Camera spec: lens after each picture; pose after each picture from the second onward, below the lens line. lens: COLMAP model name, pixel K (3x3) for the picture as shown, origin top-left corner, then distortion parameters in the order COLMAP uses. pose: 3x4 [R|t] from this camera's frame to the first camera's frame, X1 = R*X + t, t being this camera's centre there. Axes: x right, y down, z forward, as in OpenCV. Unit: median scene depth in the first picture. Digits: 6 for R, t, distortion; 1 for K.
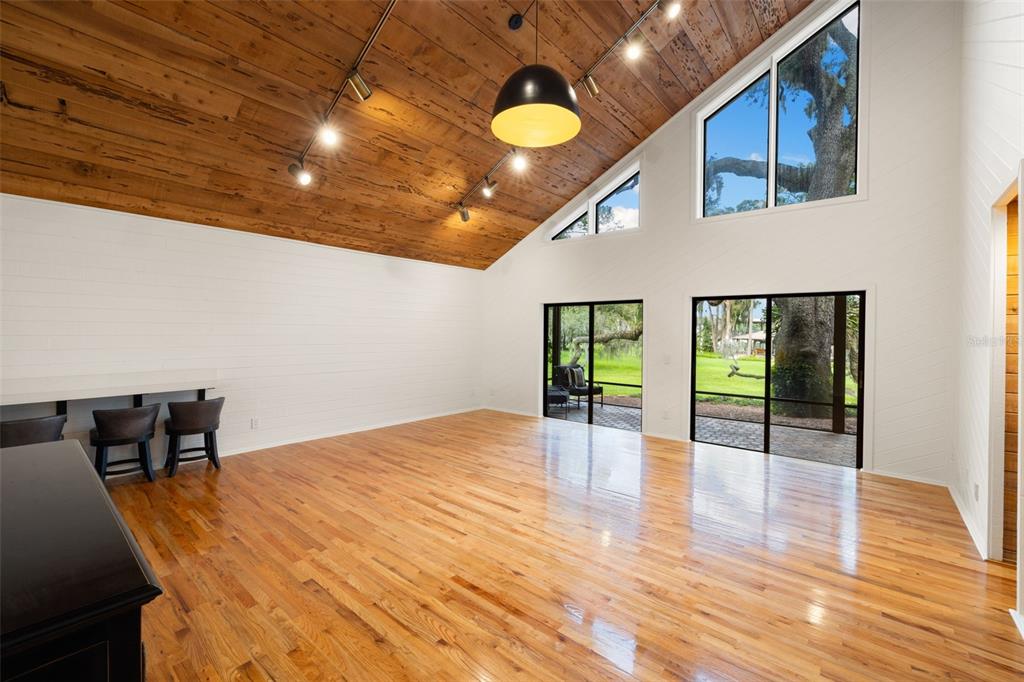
lens RADIAL K [[430.5, 0, 509.4], [0, 430.5, 333.4], [0, 0, 1]] dist [0.001222, 0.000027]
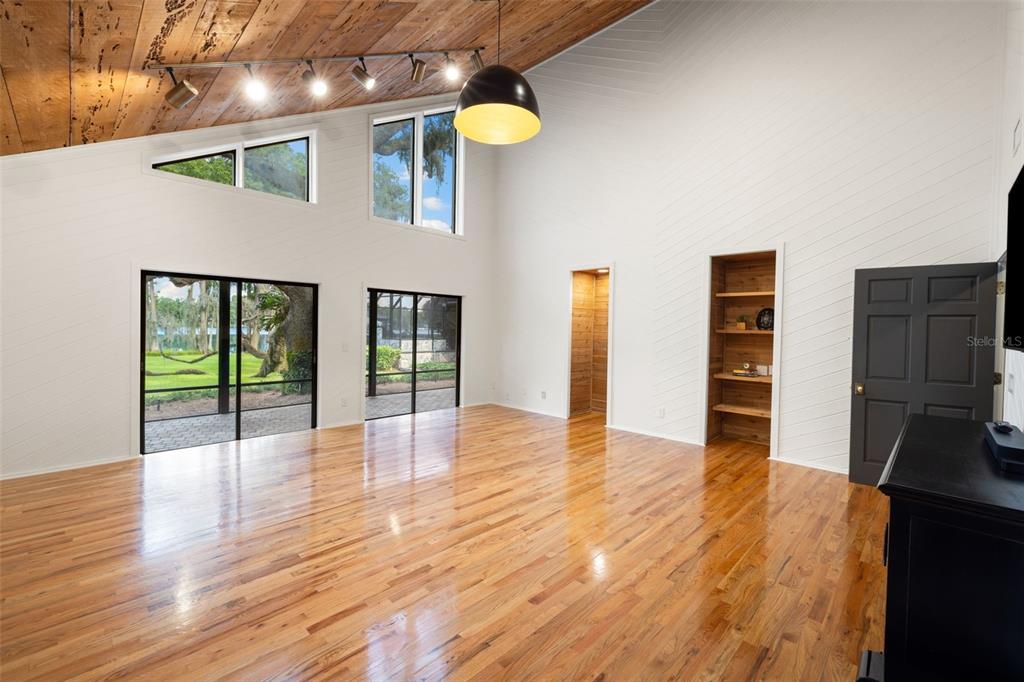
lens RADIAL K [[430.5, 0, 509.4], [0, 430.5, 333.4], [0, 0, 1]] dist [0.001222, 0.000027]
pose [[0.067203, -0.020819, 0.997522, -0.792883], [-0.015012, 0.999648, 0.021875, 0.000415], [-0.997626, -0.016445, 0.066866, 0.713822]]
